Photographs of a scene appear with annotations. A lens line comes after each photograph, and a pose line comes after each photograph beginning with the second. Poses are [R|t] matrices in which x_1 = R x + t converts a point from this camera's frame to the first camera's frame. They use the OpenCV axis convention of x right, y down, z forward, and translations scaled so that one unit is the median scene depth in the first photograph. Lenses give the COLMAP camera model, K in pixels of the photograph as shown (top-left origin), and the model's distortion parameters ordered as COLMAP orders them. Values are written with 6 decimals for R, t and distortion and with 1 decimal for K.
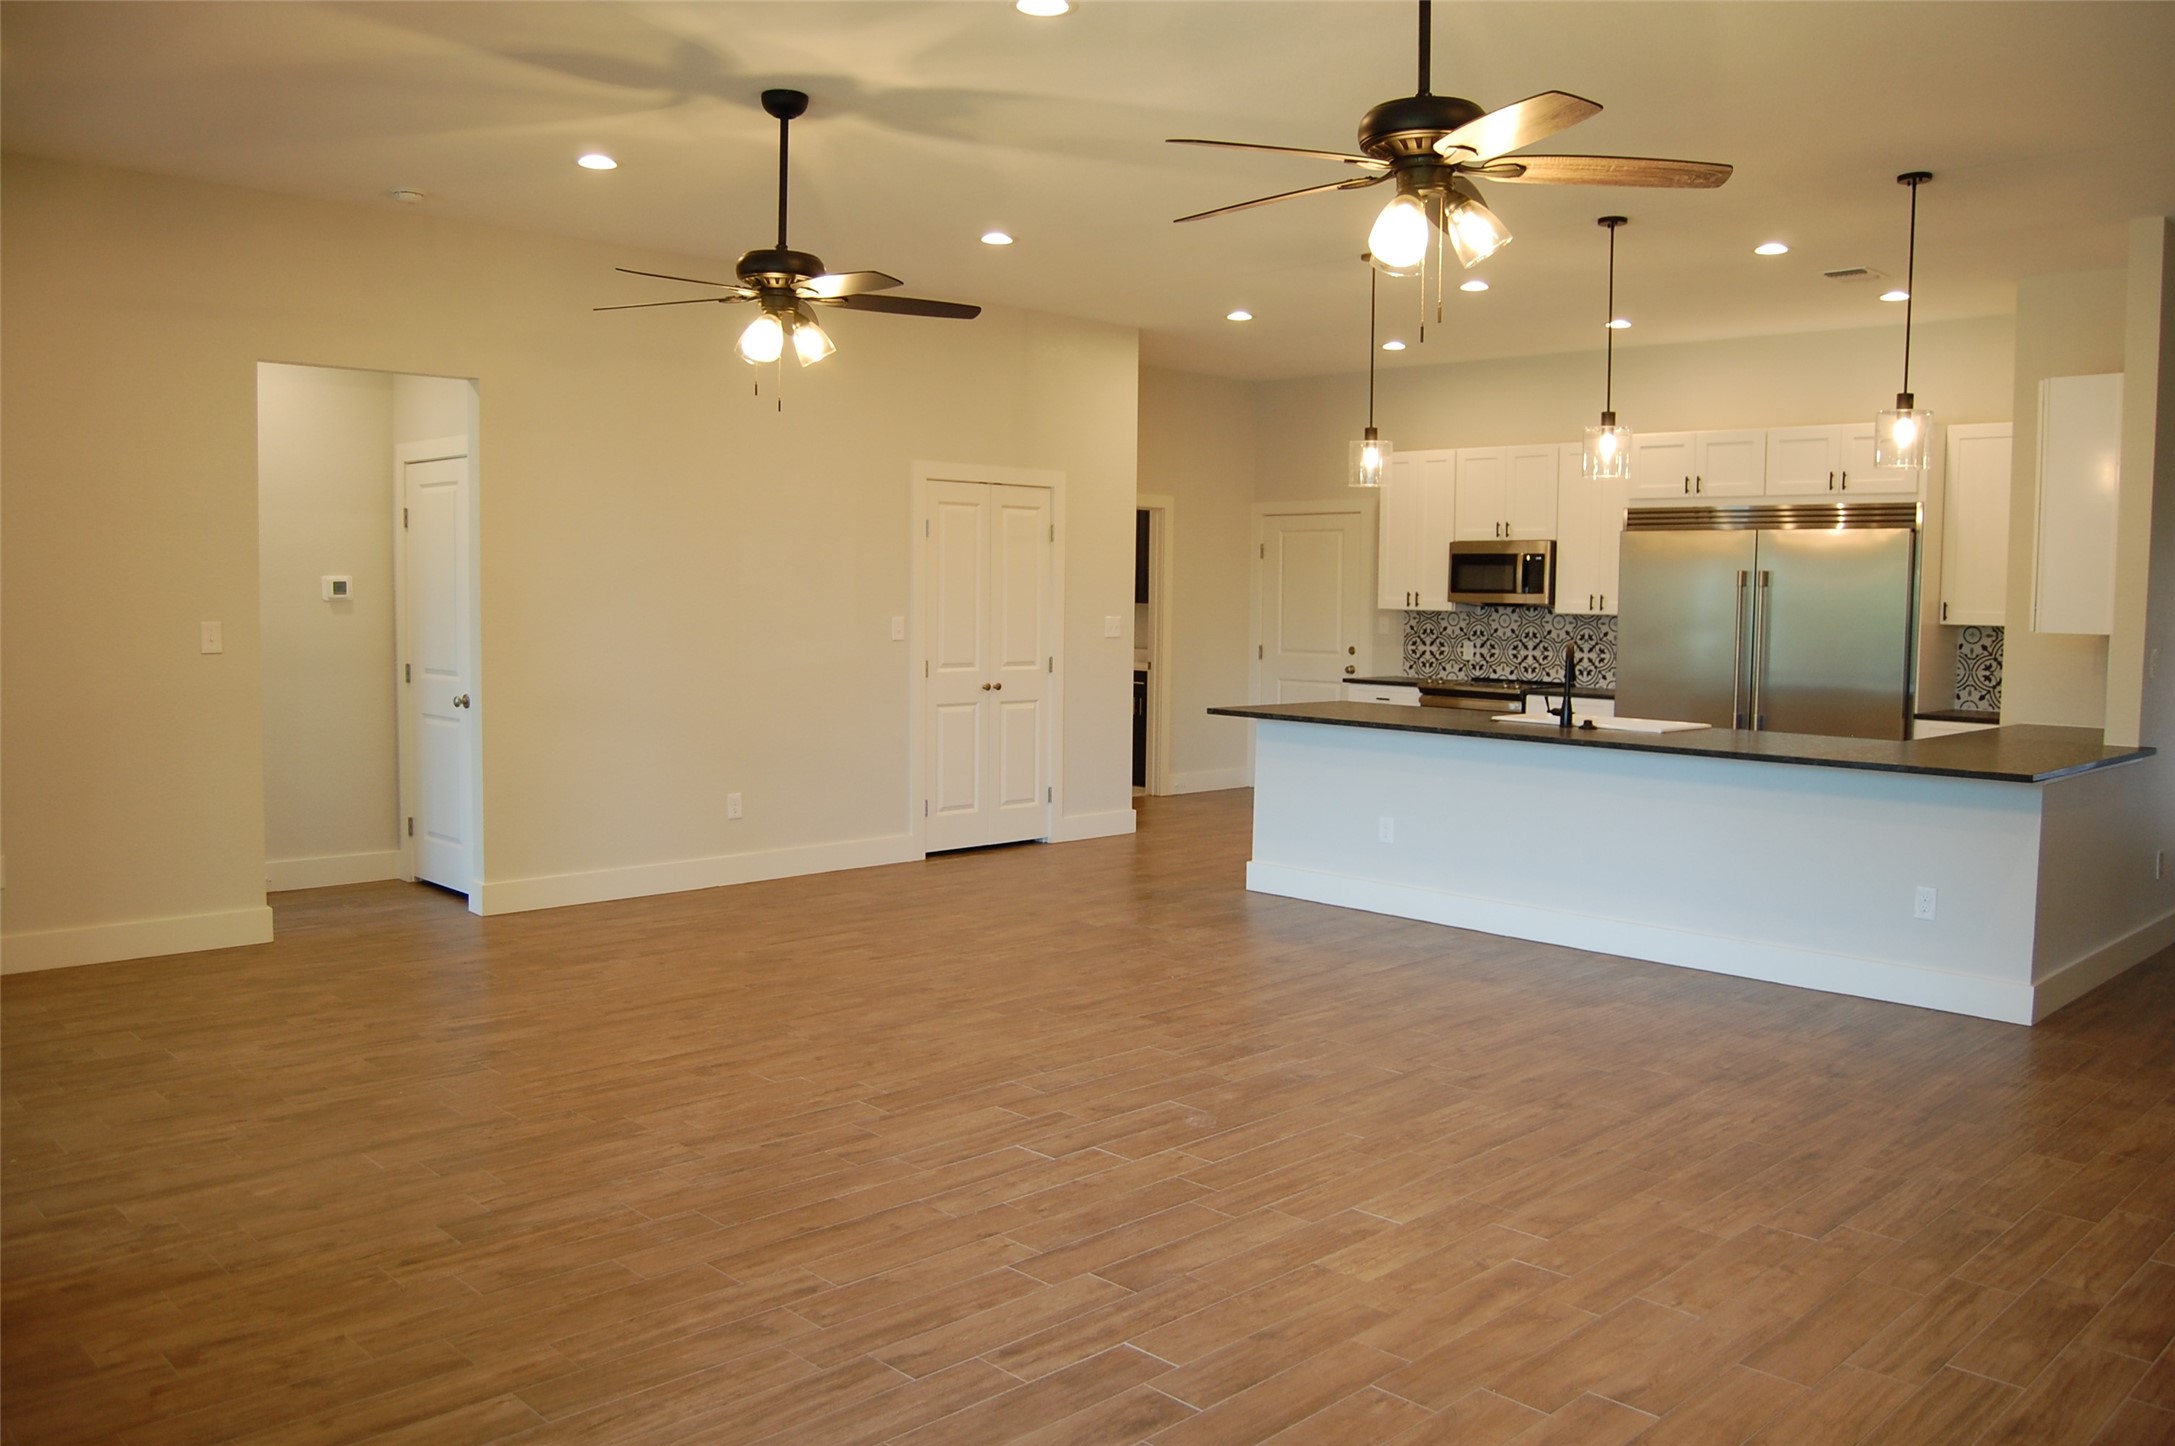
lens RADIAL K [[1696.6, 0, 1087.5], [0, 1696.6, 723.0], [0, 0, 1]] dist [-0.094994, 0.038610]
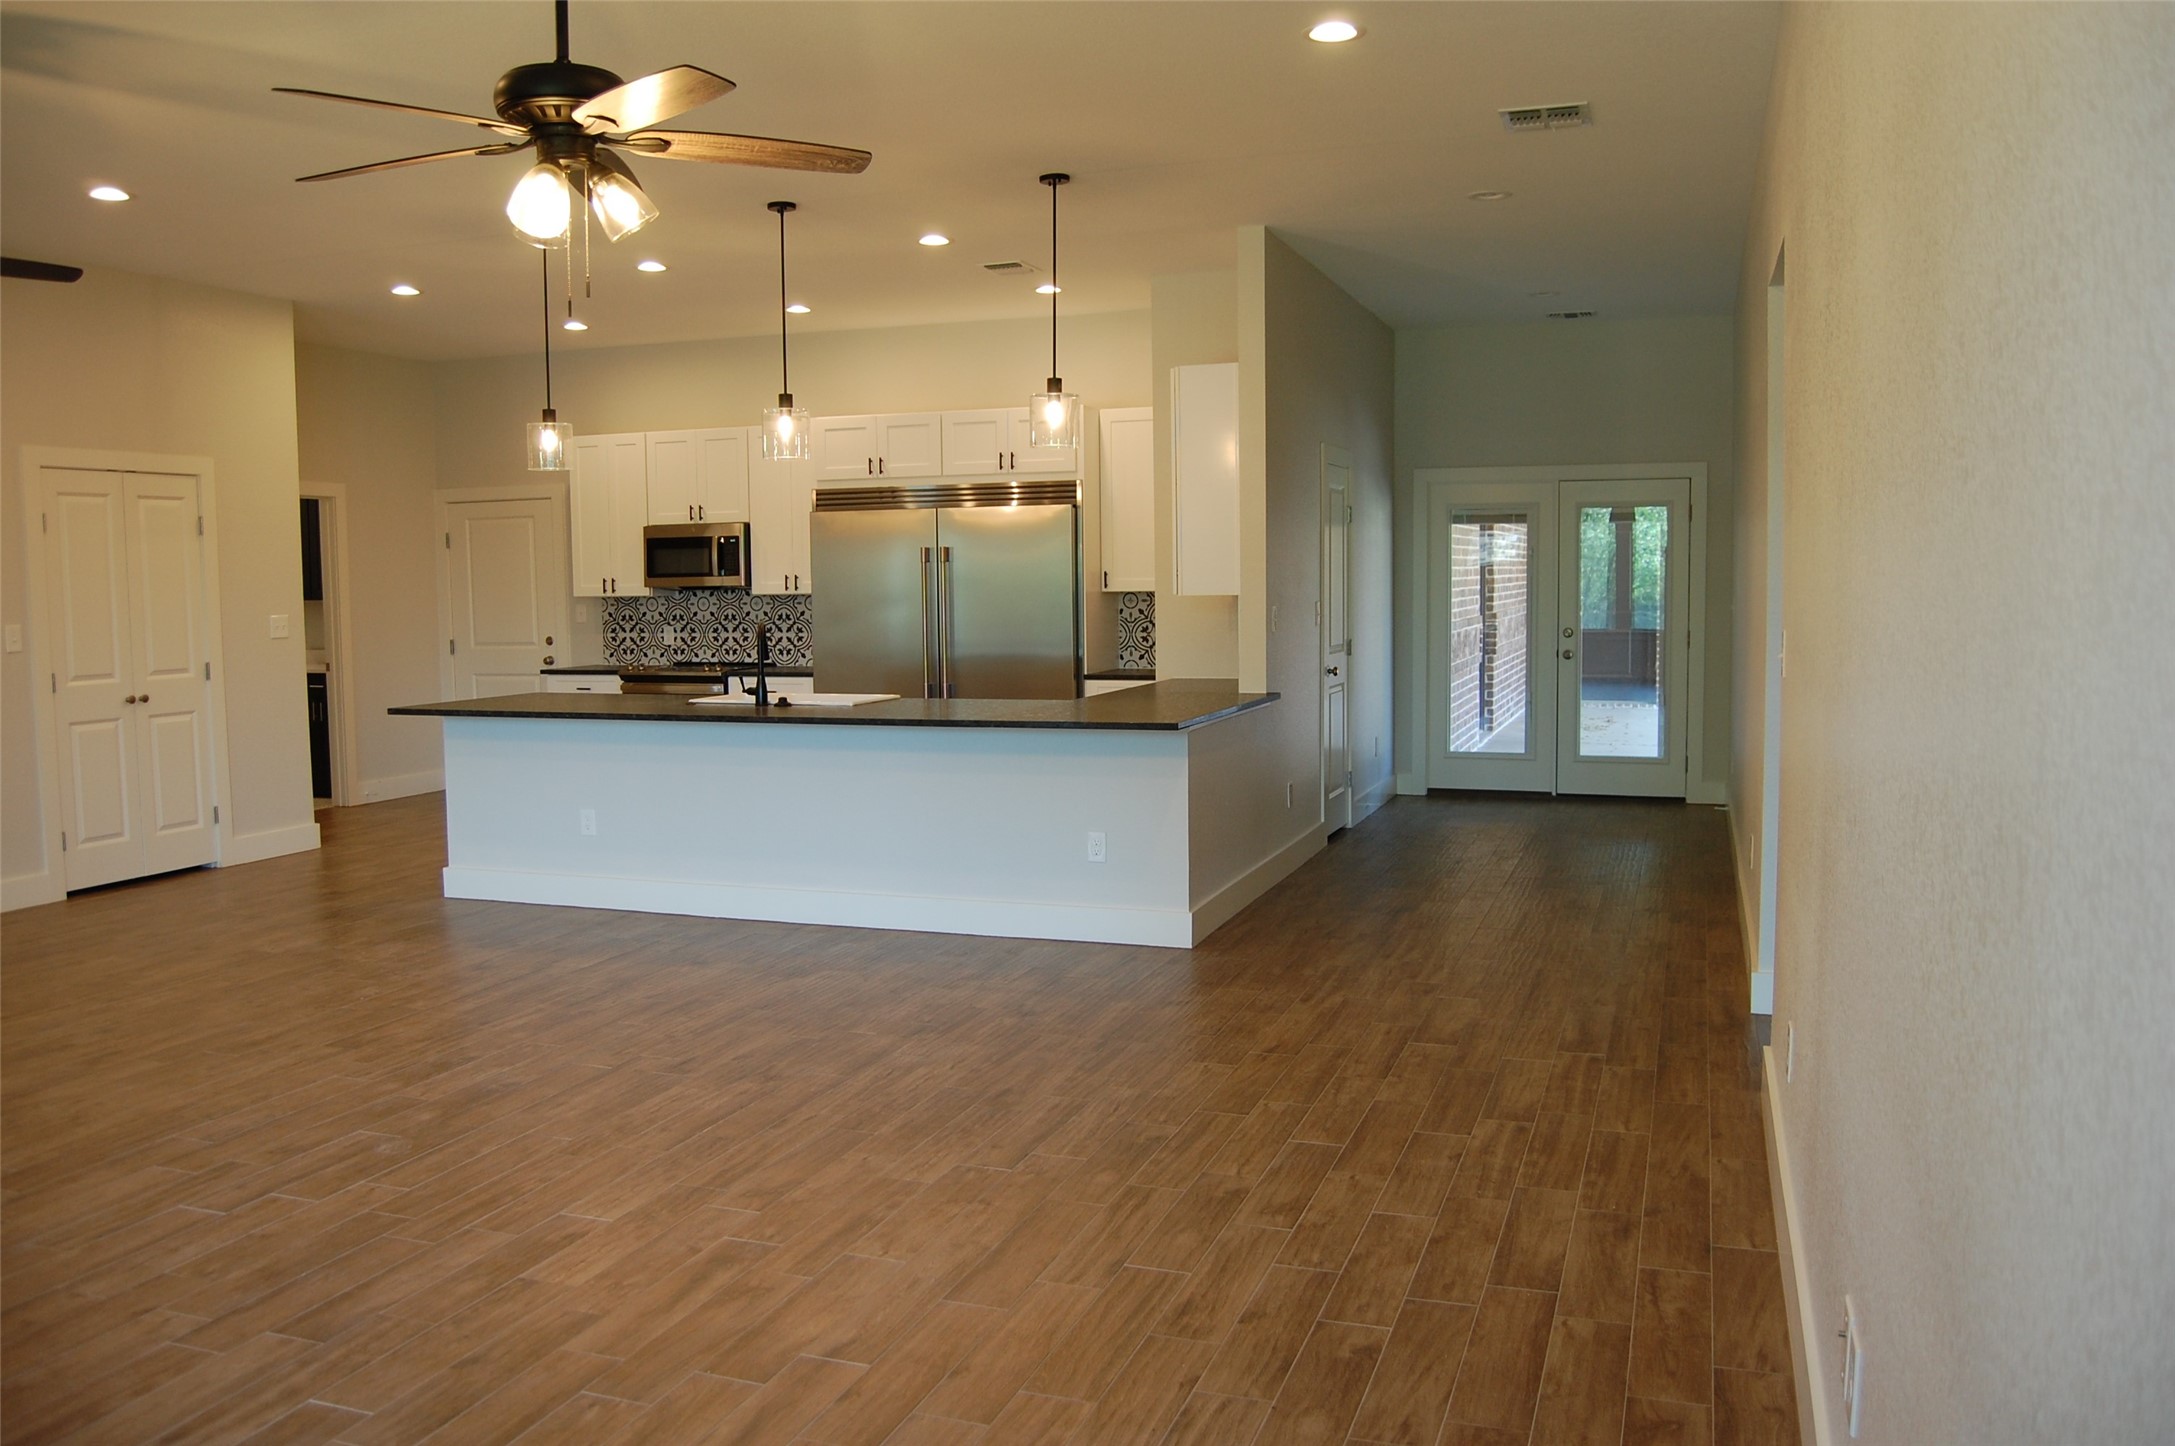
lens RADIAL K [[1696.6, 0, 1087.5], [0, 1696.6, 723.0], [0, 0, 1]] dist [-0.094994, 0.038610]
pose [[0.897399, -0.062974, 0.436704, 0.024104], [0.059430, 0.997995, 0.021790, 0.003655], [-0.437200, 0.006399, 0.899341, 0.001310]]
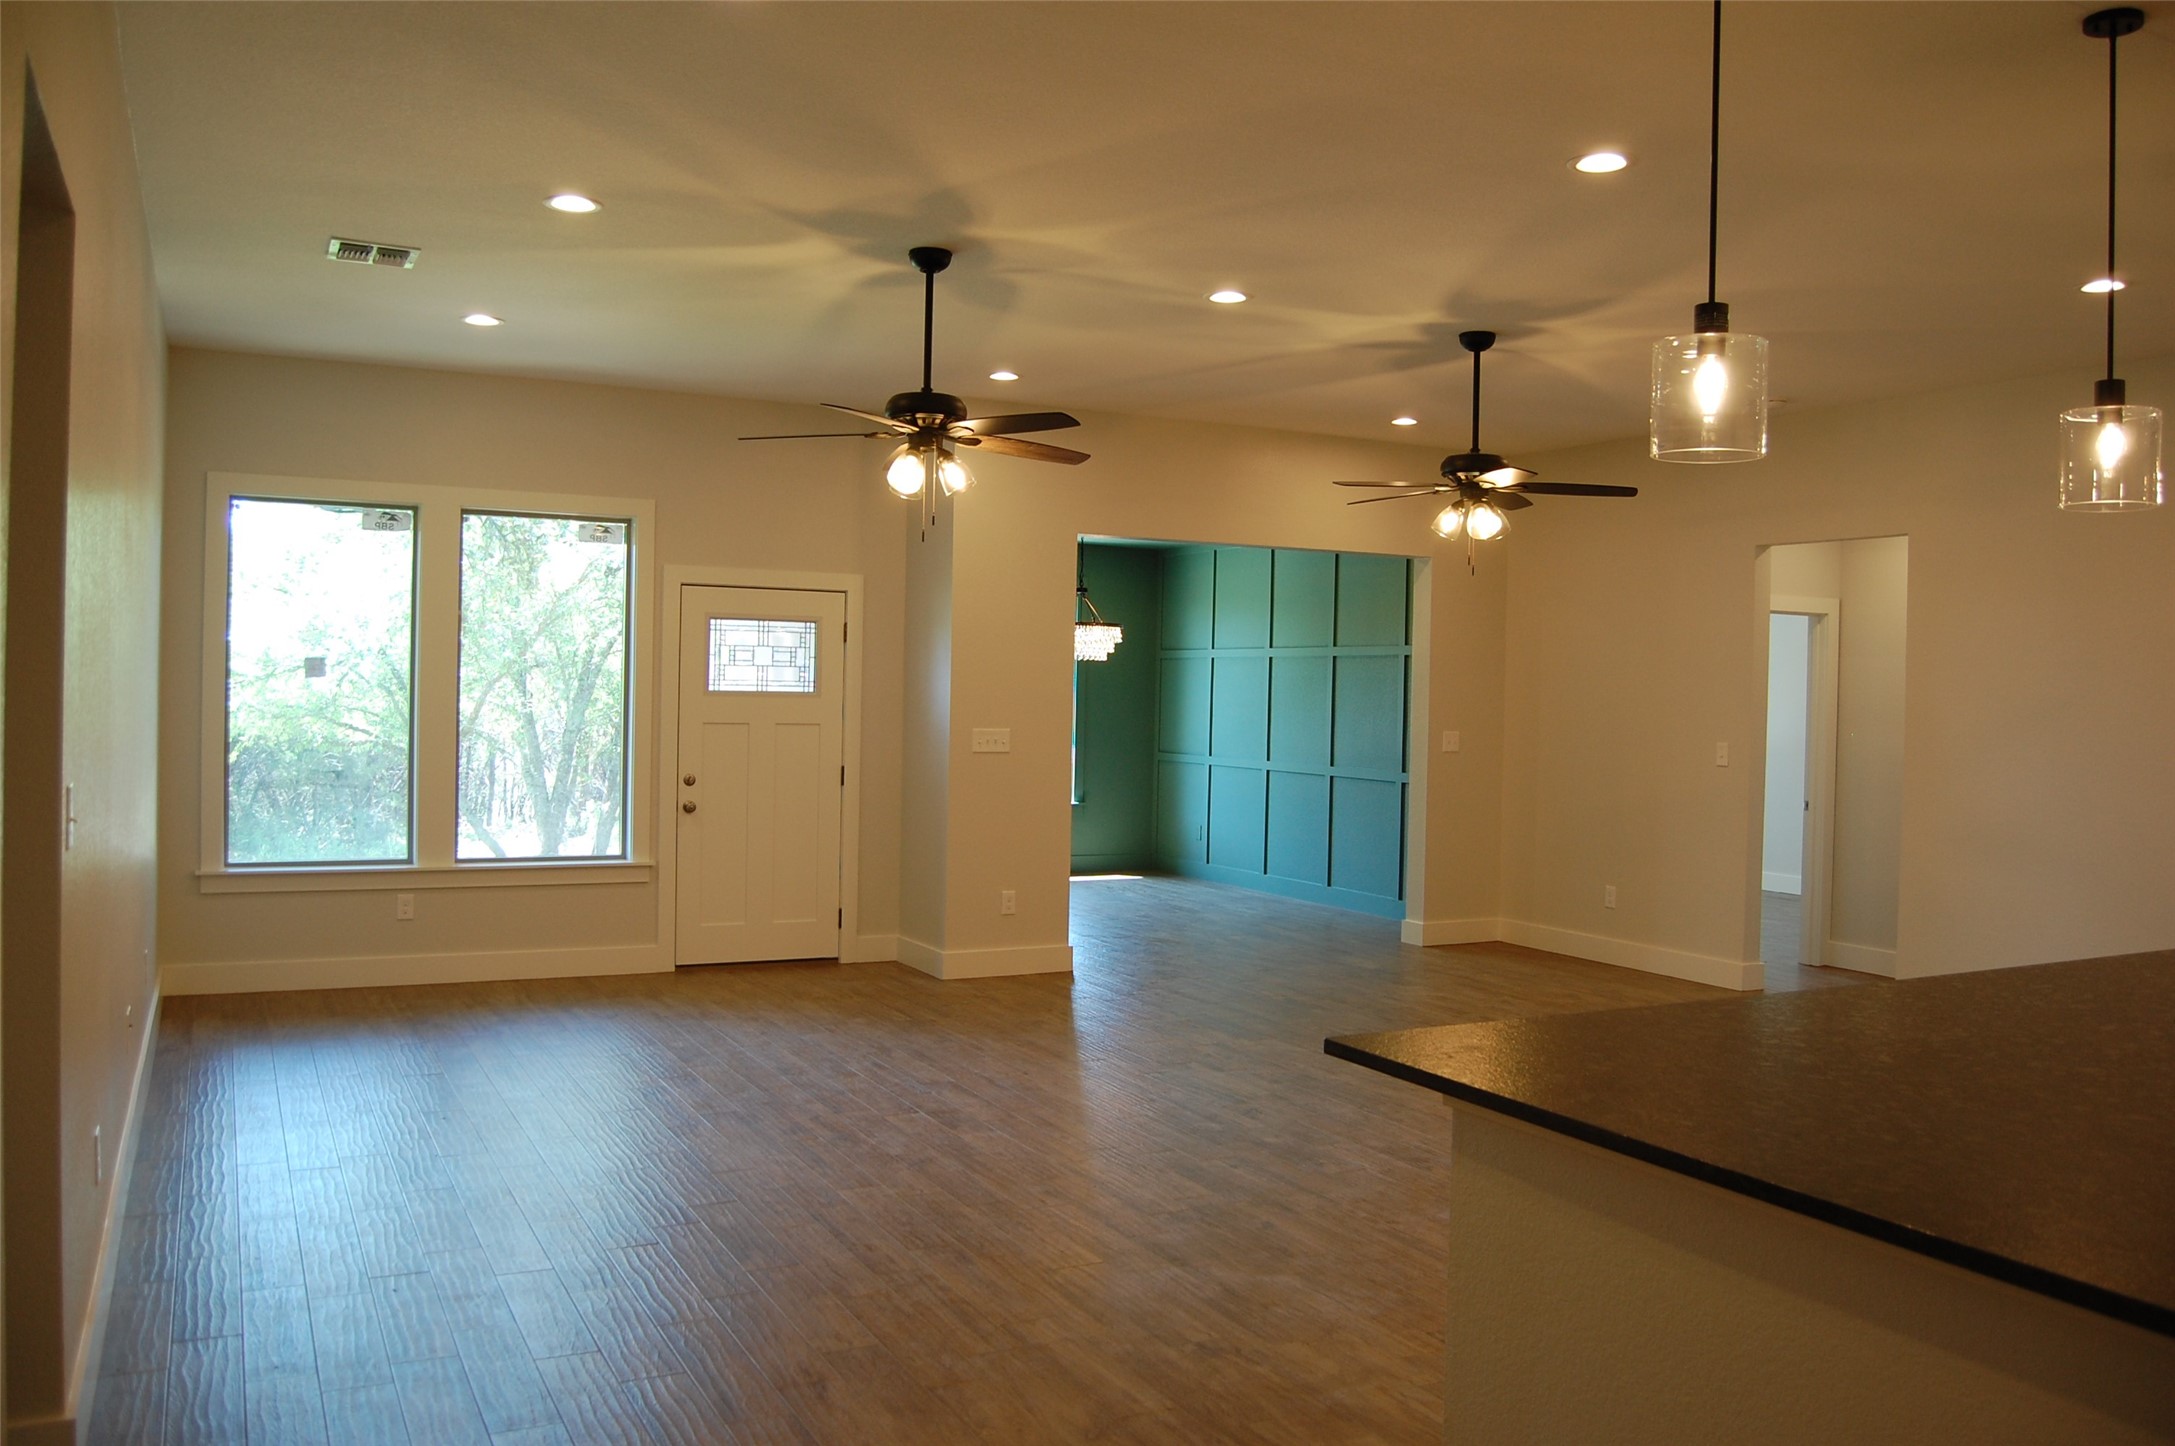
lens RADIAL K [[1696.6, 0, 1087.5], [0, 1696.6, 723.0], [0, 0, 1]] dist [-0.094994, 0.038610]
pose [[-0.283794, 0.000031, -0.958885, 1.283448], [-0.101989, 0.994326, 0.030217, -0.090036], [0.953446, 0.106371, -0.282180, 1.226871]]
